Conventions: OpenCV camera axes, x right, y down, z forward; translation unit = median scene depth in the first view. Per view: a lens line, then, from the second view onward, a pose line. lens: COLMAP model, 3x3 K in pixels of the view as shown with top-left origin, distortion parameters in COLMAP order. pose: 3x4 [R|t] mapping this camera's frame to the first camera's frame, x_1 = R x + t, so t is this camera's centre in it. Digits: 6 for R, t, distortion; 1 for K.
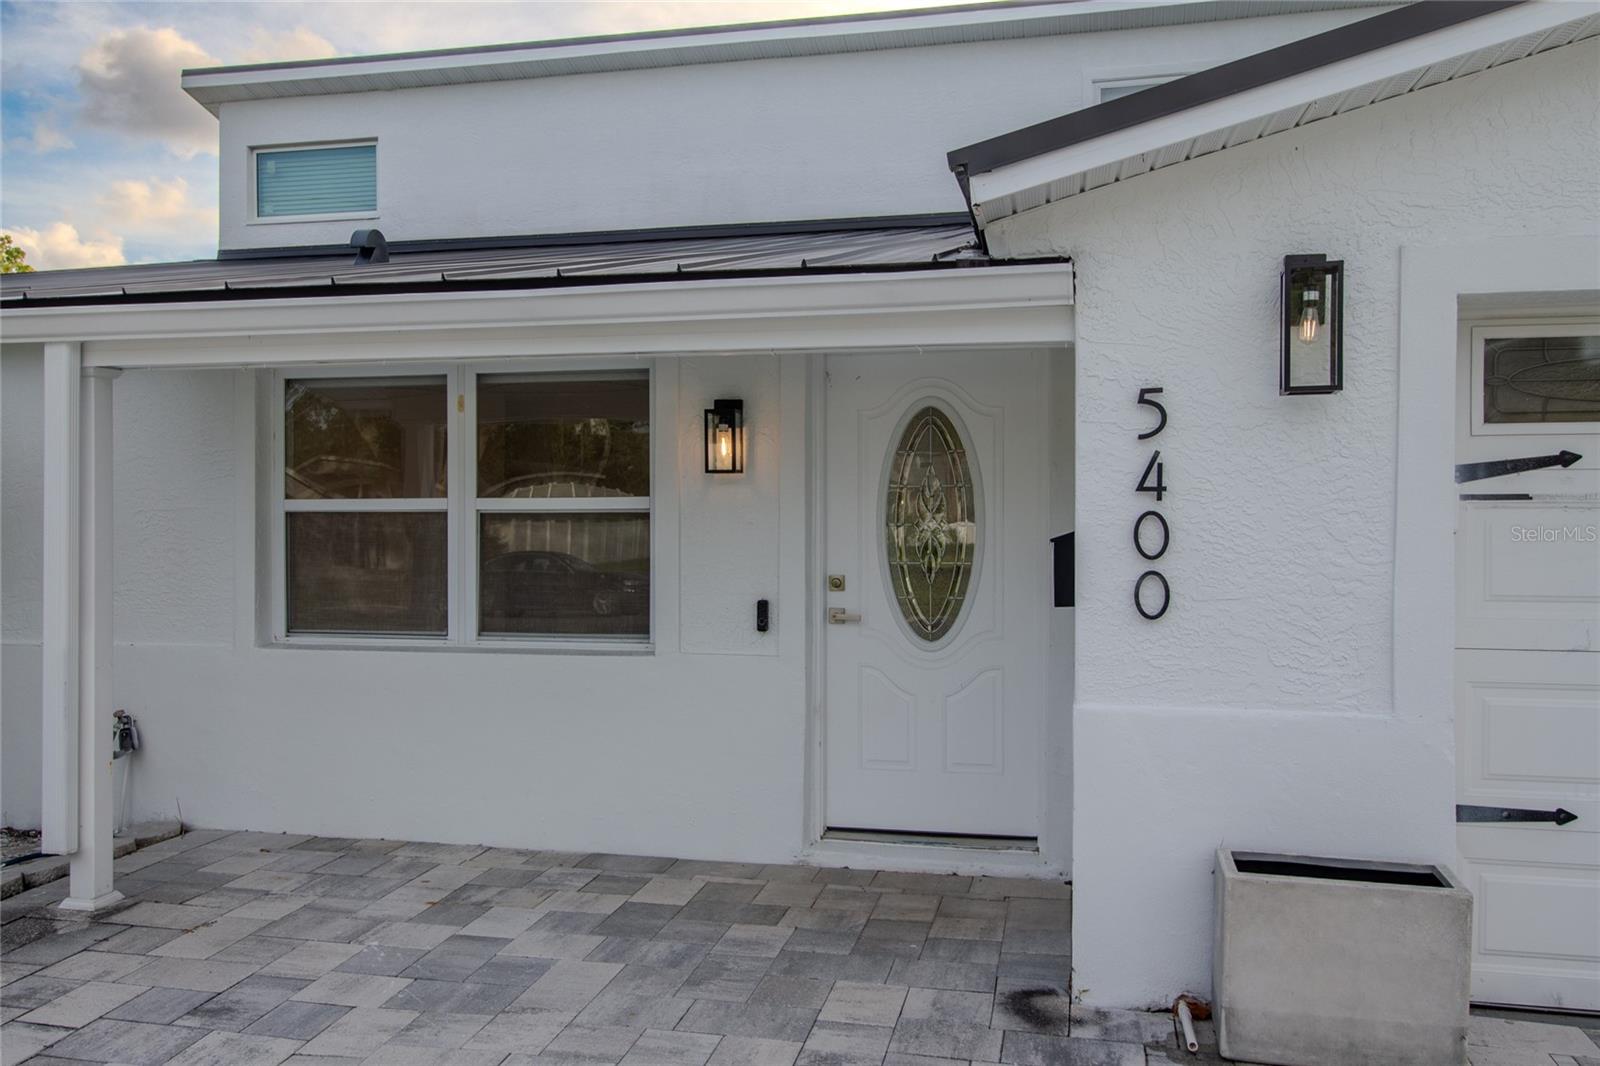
lens RADIAL K [[1292.4, 0, 780.8], [0, 1292.4, 559.7], [0, 0, 1]] dist [0.017546, 0.002053]
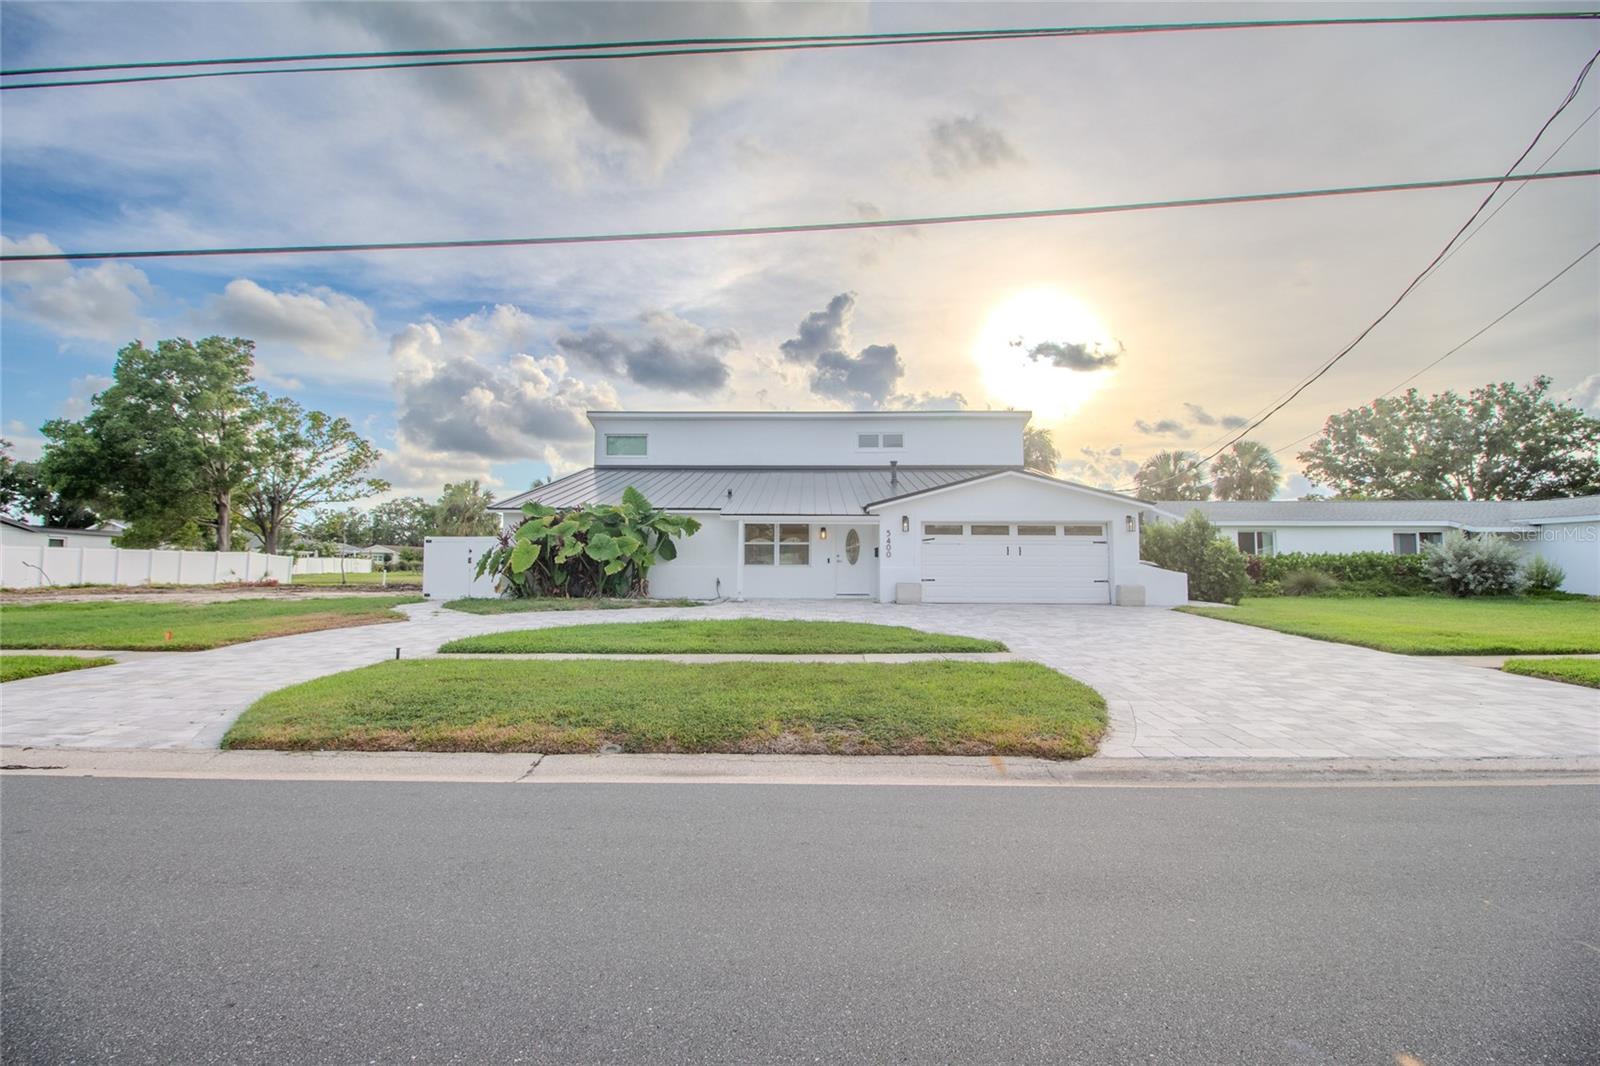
lens RADIAL K [[751.6, 0, 799.1], [0, 751.6, 527.8], [0, 0, 1]] dist [0.003799, -0.001096]
pose [[0.975146, 0.011869, 0.221246, -0.967640], [0.003136, 0.997725, -0.067347, 0.129053], [-0.221541, 0.066367, 0.972890, -2.581681]]
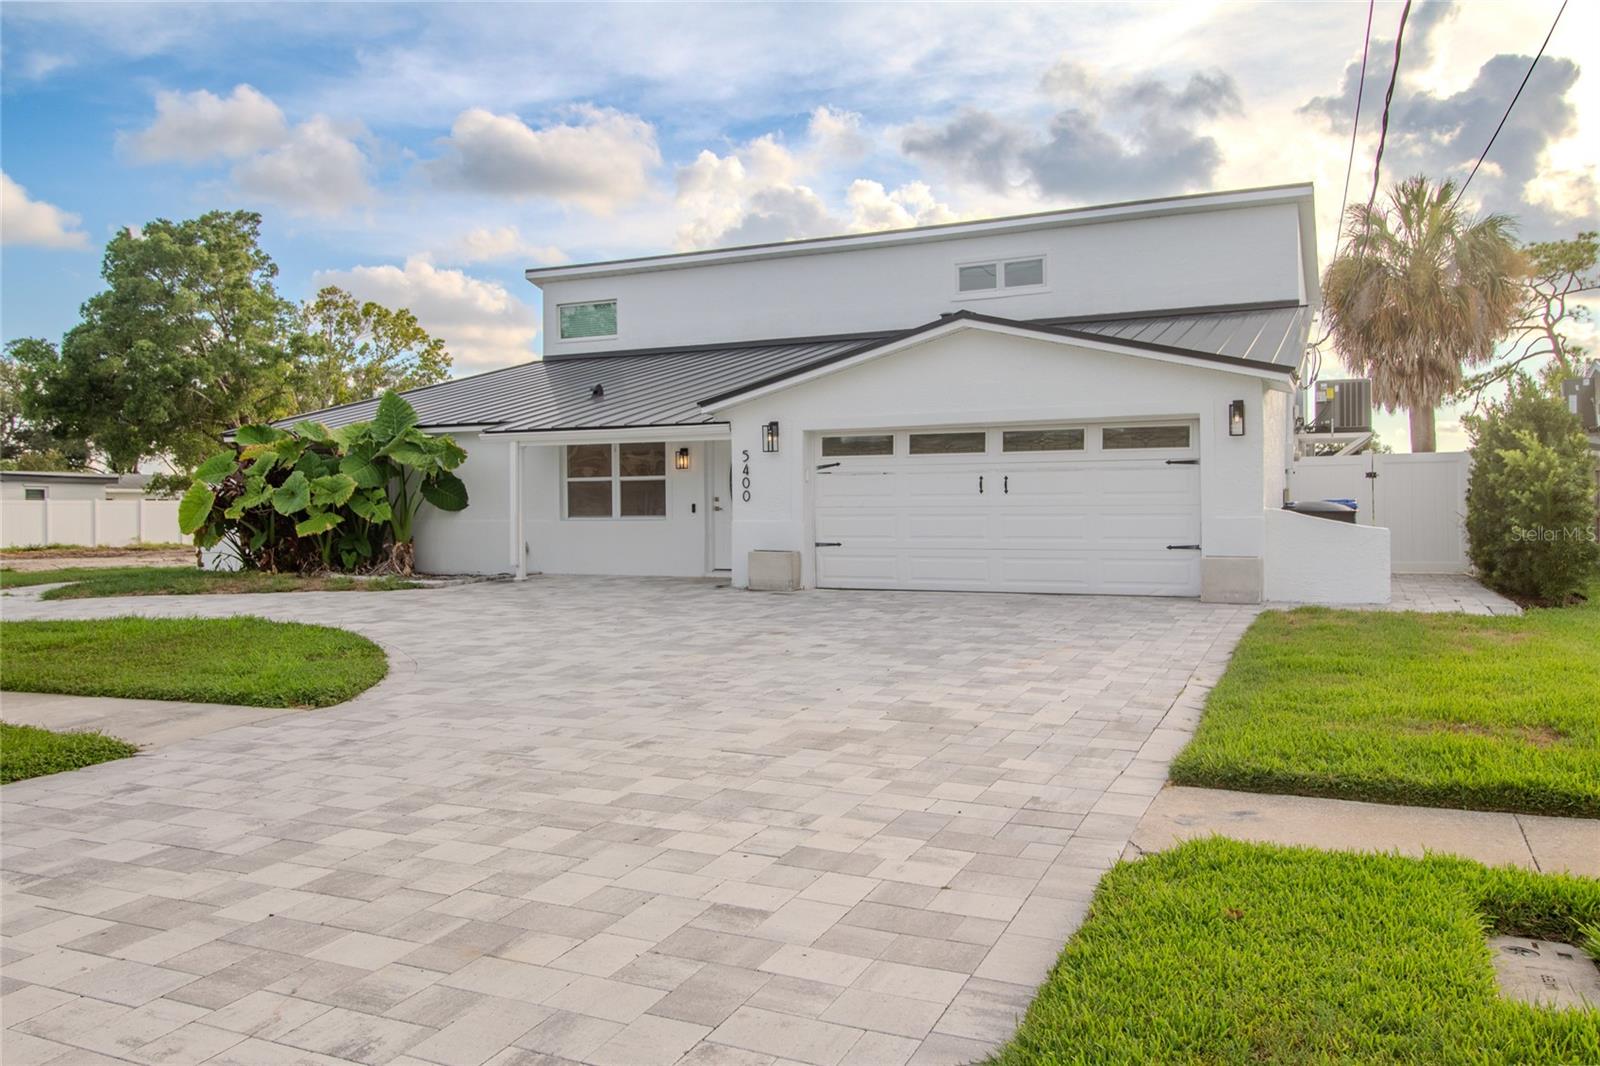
lens RADIAL K [[1199.5, 0, 801.5], [0, 1199.5, 536.0], [0, 0, 1]] dist [0.014048, 0.010614]
pose [[0.981734, -0.007635, -0.190105, 0.877269], [0.008753, 0.999949, 0.005042, 0.101938], [0.190057, -0.006614, 0.981751, -2.121514]]
